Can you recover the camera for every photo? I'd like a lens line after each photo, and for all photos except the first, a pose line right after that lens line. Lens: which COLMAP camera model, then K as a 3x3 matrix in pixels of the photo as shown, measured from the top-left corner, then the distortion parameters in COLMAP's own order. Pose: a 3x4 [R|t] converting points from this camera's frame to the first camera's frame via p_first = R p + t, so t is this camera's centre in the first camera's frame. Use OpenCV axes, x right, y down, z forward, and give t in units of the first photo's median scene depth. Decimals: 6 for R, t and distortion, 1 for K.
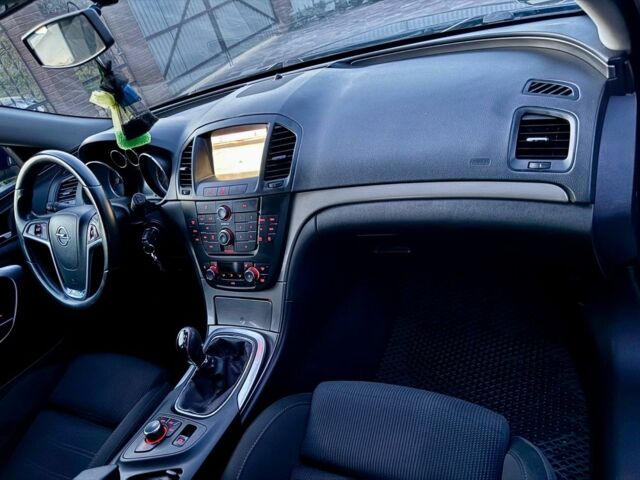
lens RADIAL K [[453.7, 0, 320.0], [0, 453.7, 240.0], [0, 0, 1]] dist [0.028592, -0.040517]
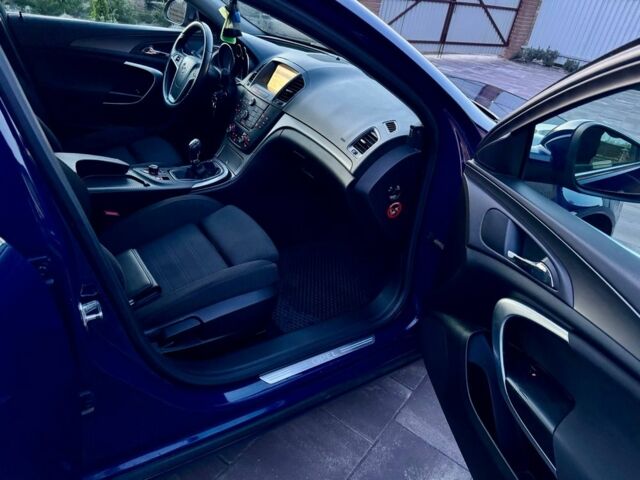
lens RADIAL K [[453.7, 0, 320.0], [0, 453.7, 240.0], [0, 0, 1]] dist [0.028592, -0.040517]
pose [[0.763331, 0.610226, -0.212012, 0.625652], [-0.601884, 0.791012, 0.109707, 0.009688], [0.234651, 0.043864, 0.971090, -0.573544]]
